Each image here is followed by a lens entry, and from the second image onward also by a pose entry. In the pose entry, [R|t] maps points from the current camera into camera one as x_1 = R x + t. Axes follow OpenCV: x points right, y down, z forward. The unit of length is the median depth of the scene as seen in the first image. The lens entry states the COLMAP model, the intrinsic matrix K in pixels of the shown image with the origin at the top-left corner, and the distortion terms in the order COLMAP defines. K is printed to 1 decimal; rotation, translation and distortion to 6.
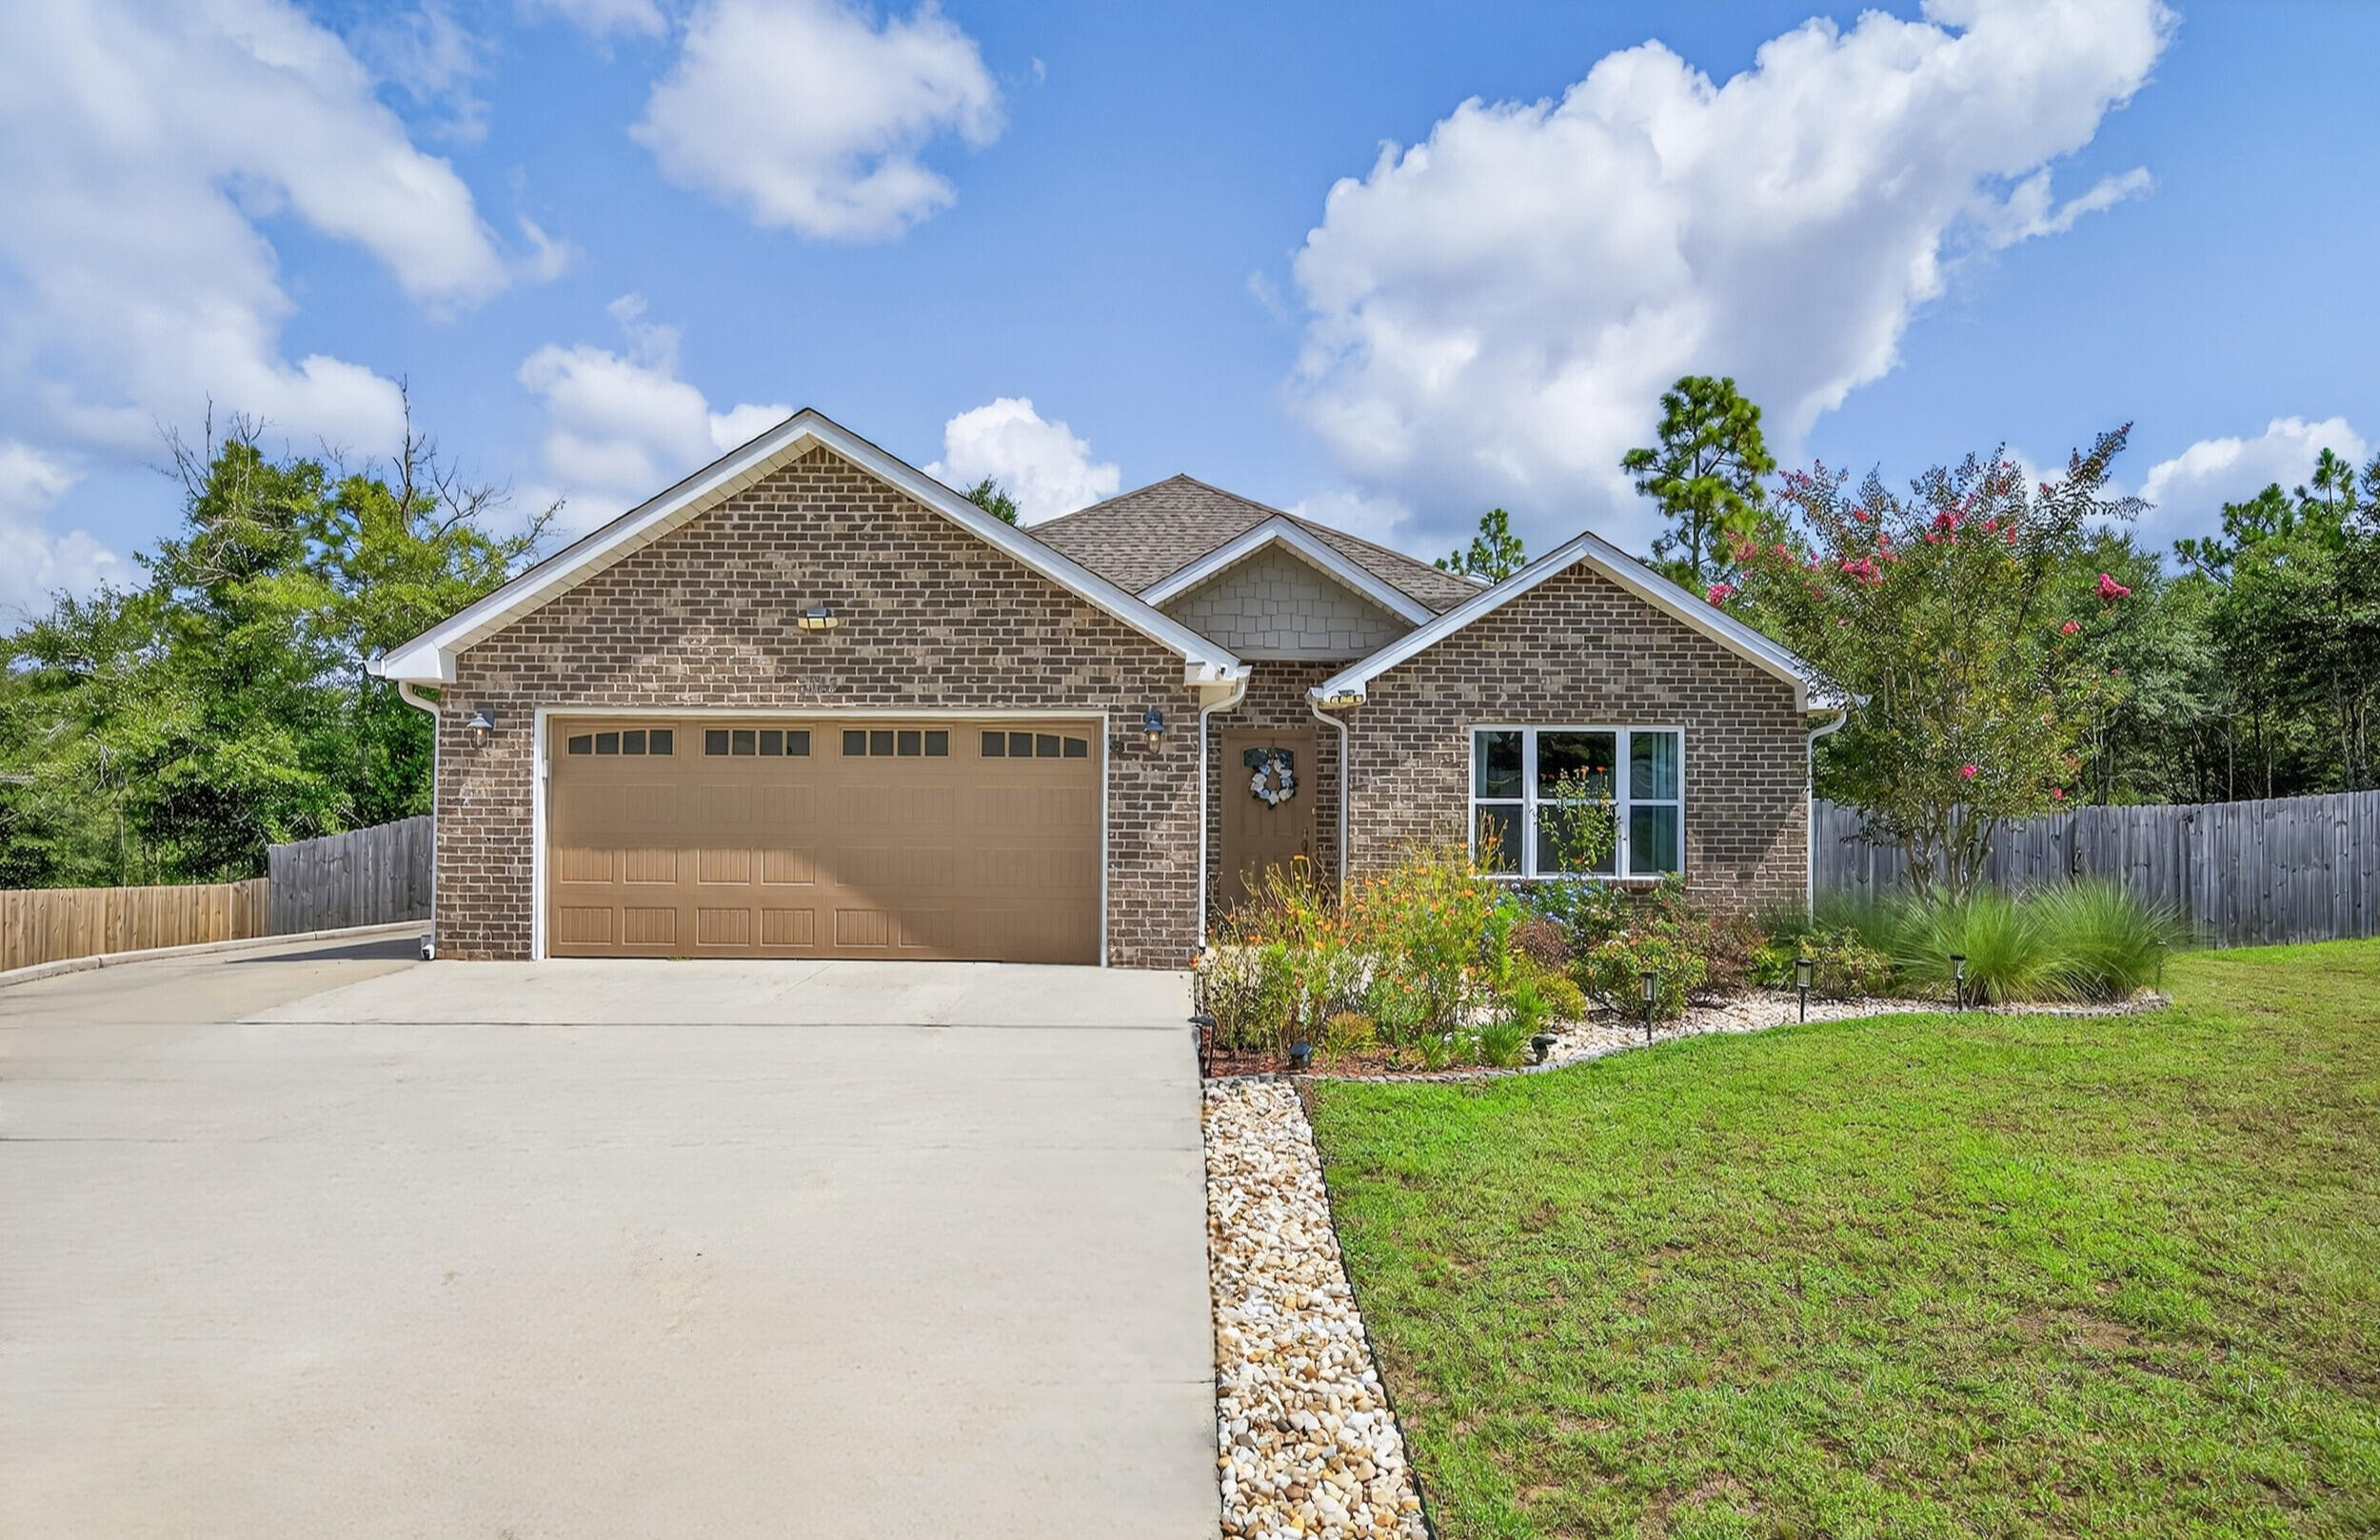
lens RADIAL K [[1638.4, 0, 1181.5], [0, 1638.4, 789.7], [0, 0, 1]] dist [-0.018634, -0.006288]
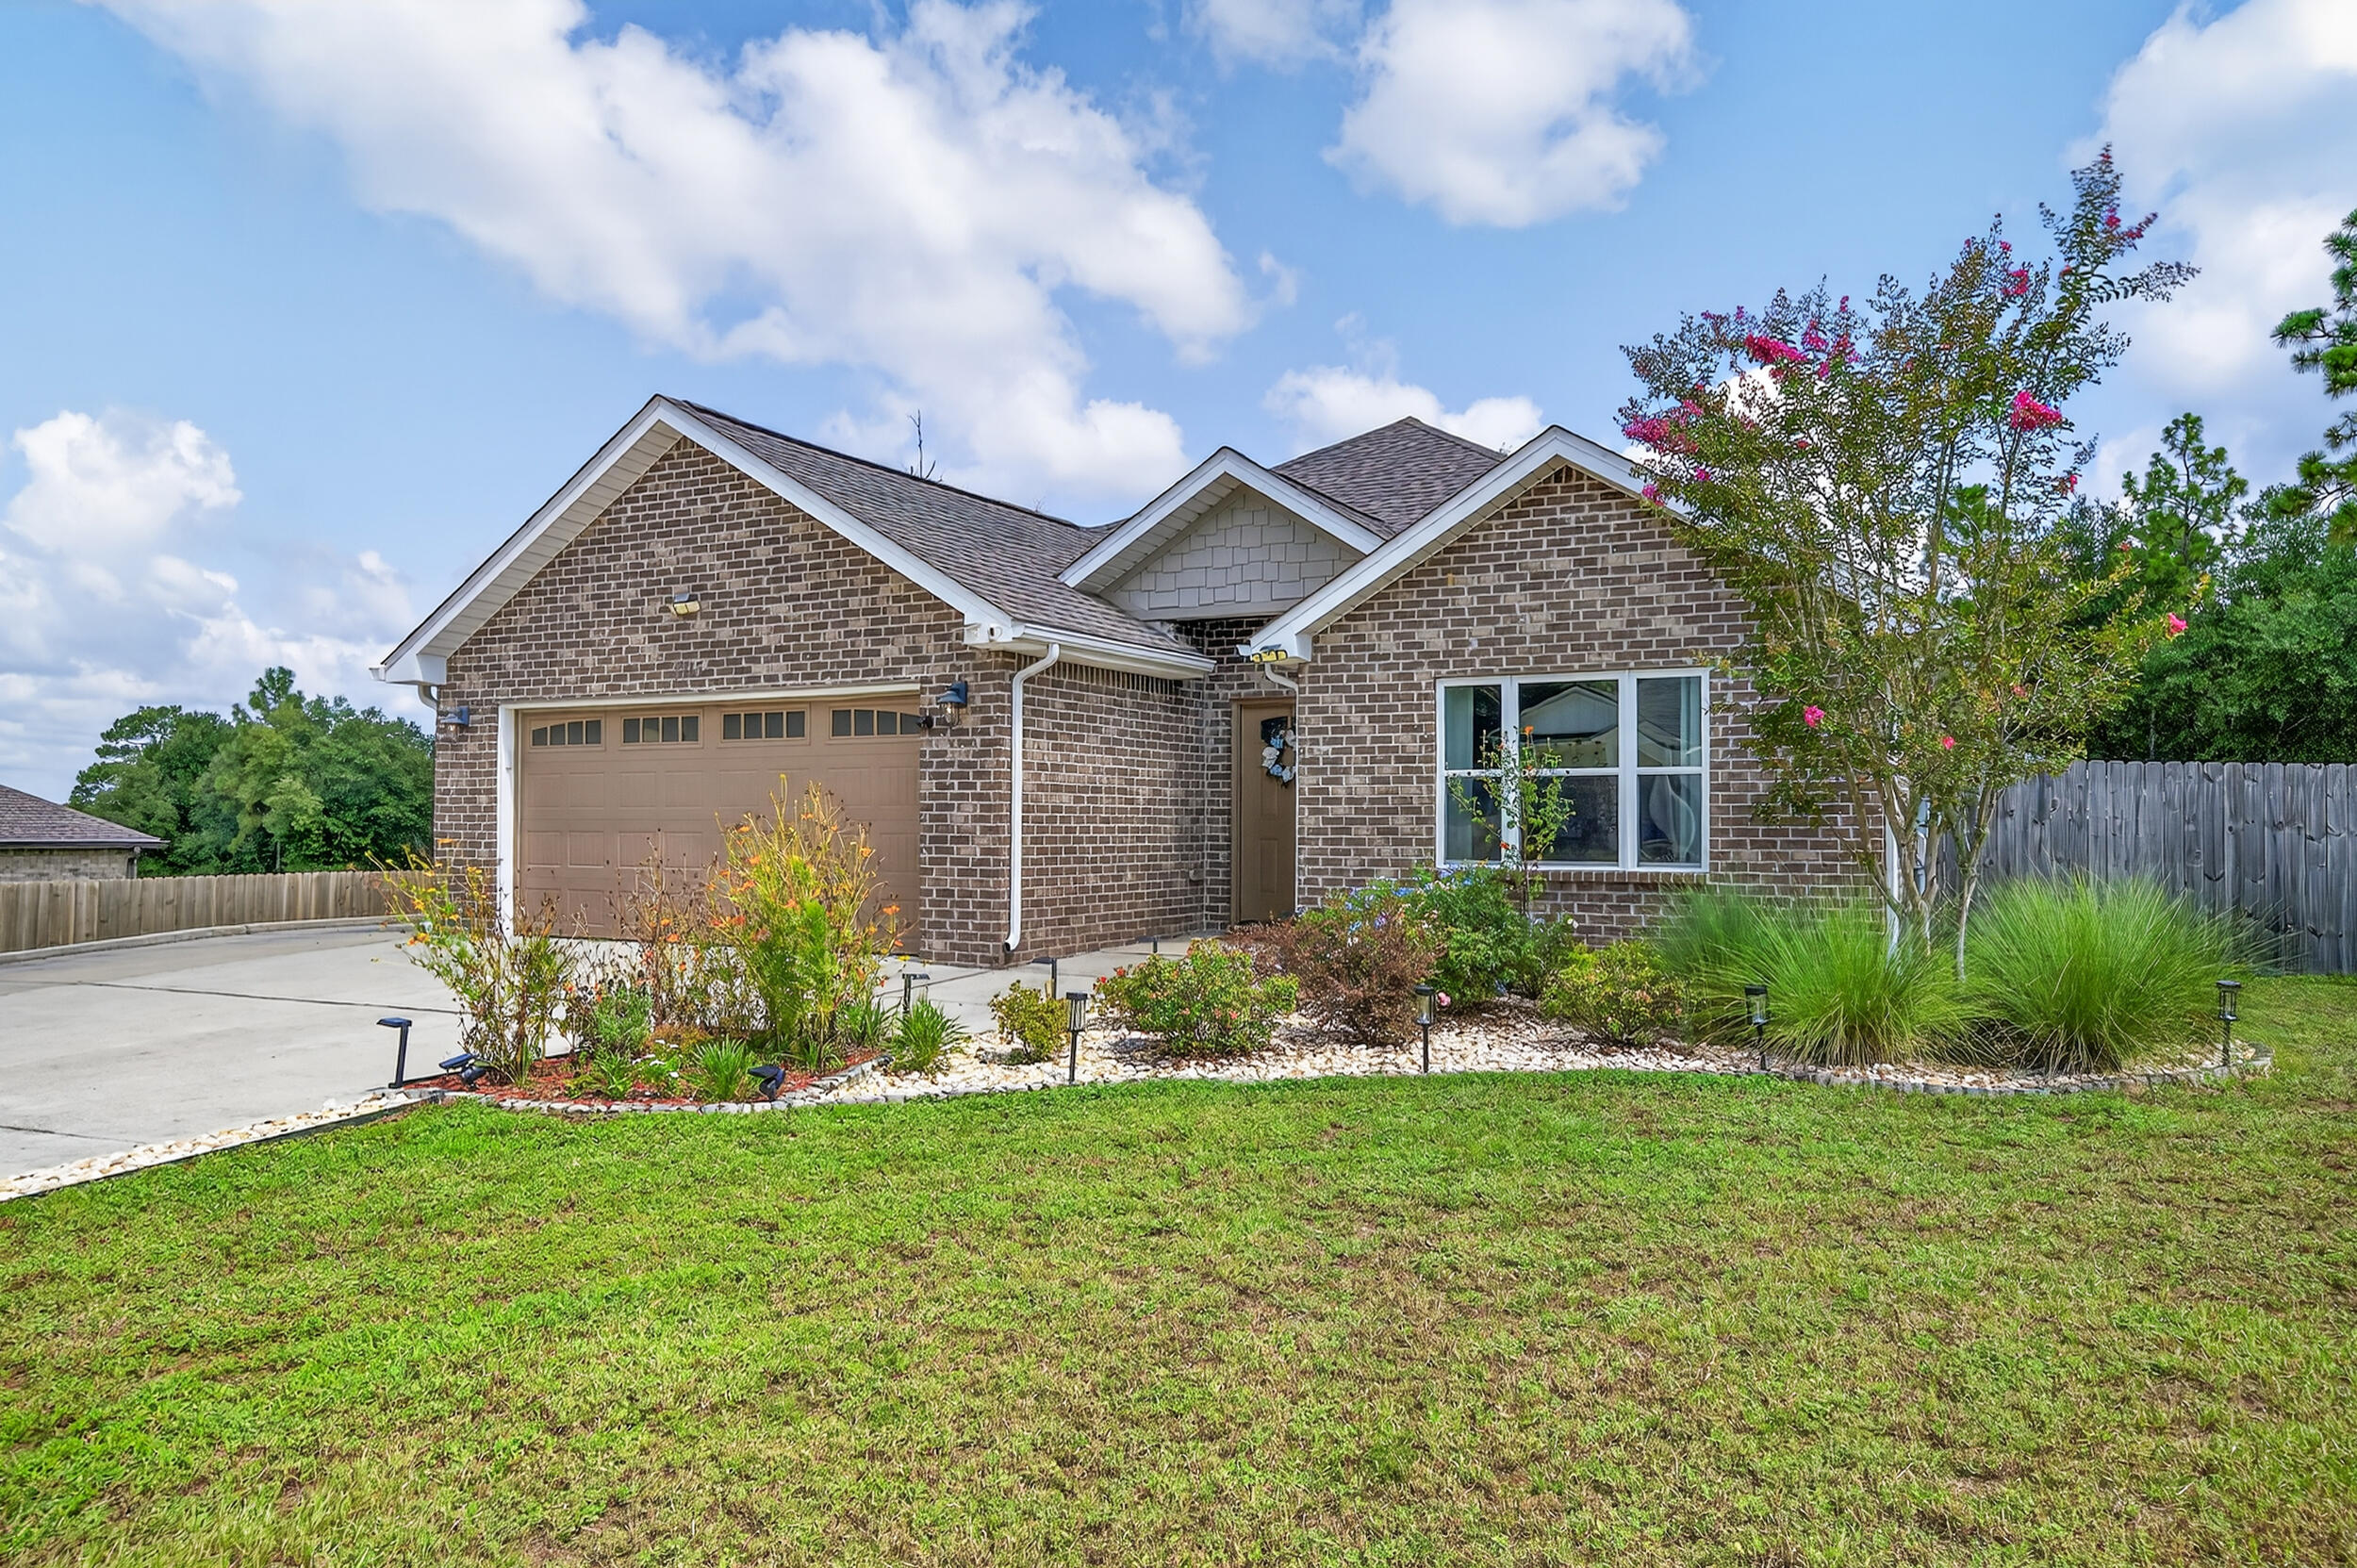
lens RADIAL K [[1610.9, 0, 1185.4], [0, 1610.9, 789.5], [0, 0, 1]] dist [0.005500, -0.010526]
pose [[0.886058, -0.015557, -0.463313, 0.501442], [0.018627, 0.999824, 0.002050, 0.012674], [0.463200, -0.010447, 0.886192, 0.265279]]
